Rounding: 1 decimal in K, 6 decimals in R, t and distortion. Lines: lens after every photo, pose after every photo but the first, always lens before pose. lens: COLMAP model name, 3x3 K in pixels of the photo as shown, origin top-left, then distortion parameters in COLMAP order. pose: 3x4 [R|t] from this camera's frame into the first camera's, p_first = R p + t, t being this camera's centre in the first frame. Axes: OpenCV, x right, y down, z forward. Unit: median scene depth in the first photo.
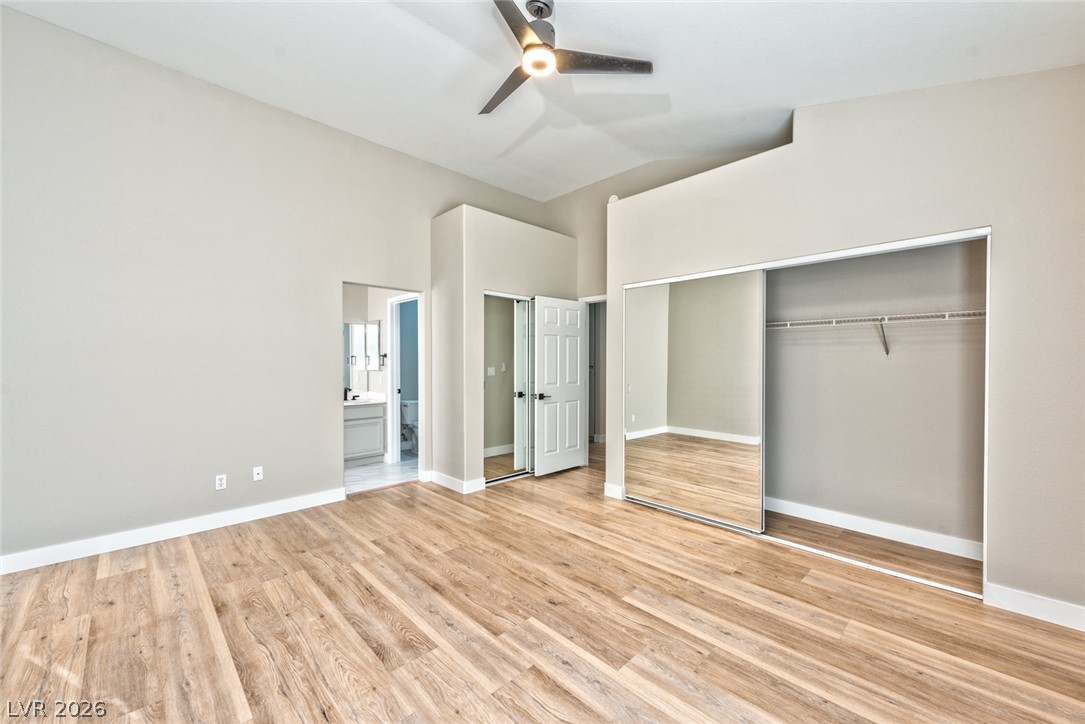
lens RADIAL K [[423.5, 0, 540.2], [0, 423.5, 361.9], [0, 0, 1]] dist [0.004486, -0.000092]
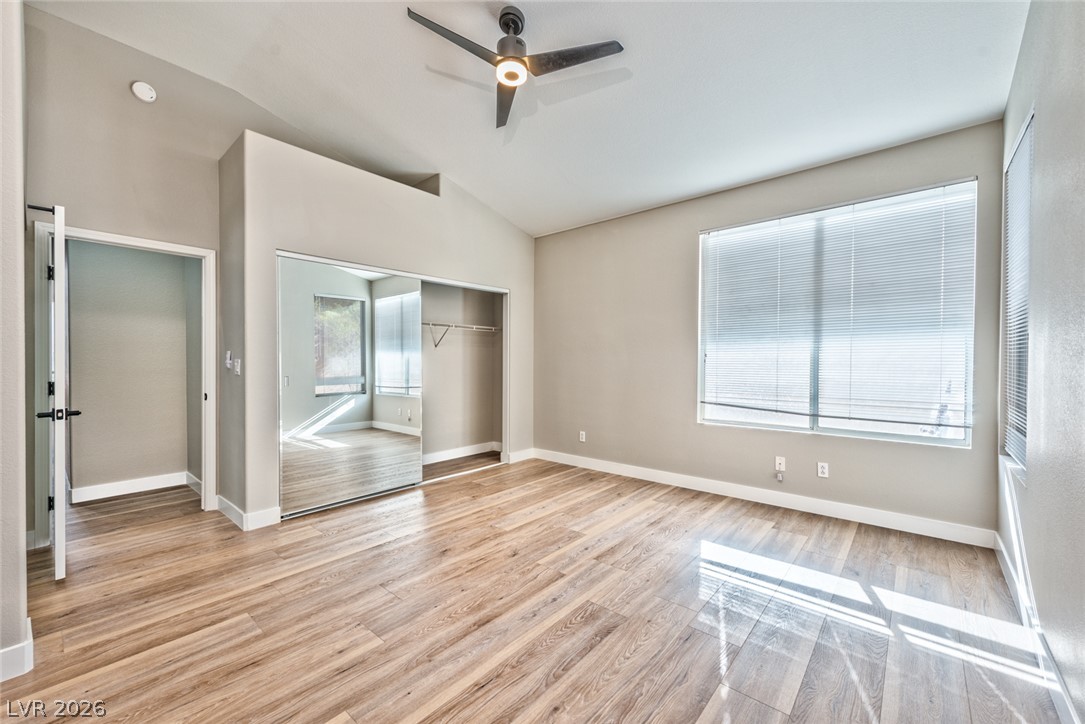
lens RADIAL K [[423.5, 0, 542.7], [0, 423.5, 362.2], [0, 0, 1]] dist [0.004486, -0.000092]
pose [[-0.073269, -0.009446, 0.997267, -1.098460], [0.003939, 0.999945, 0.009761, 0.037059], [-0.997304, 0.004644, -0.073228, 0.993456]]
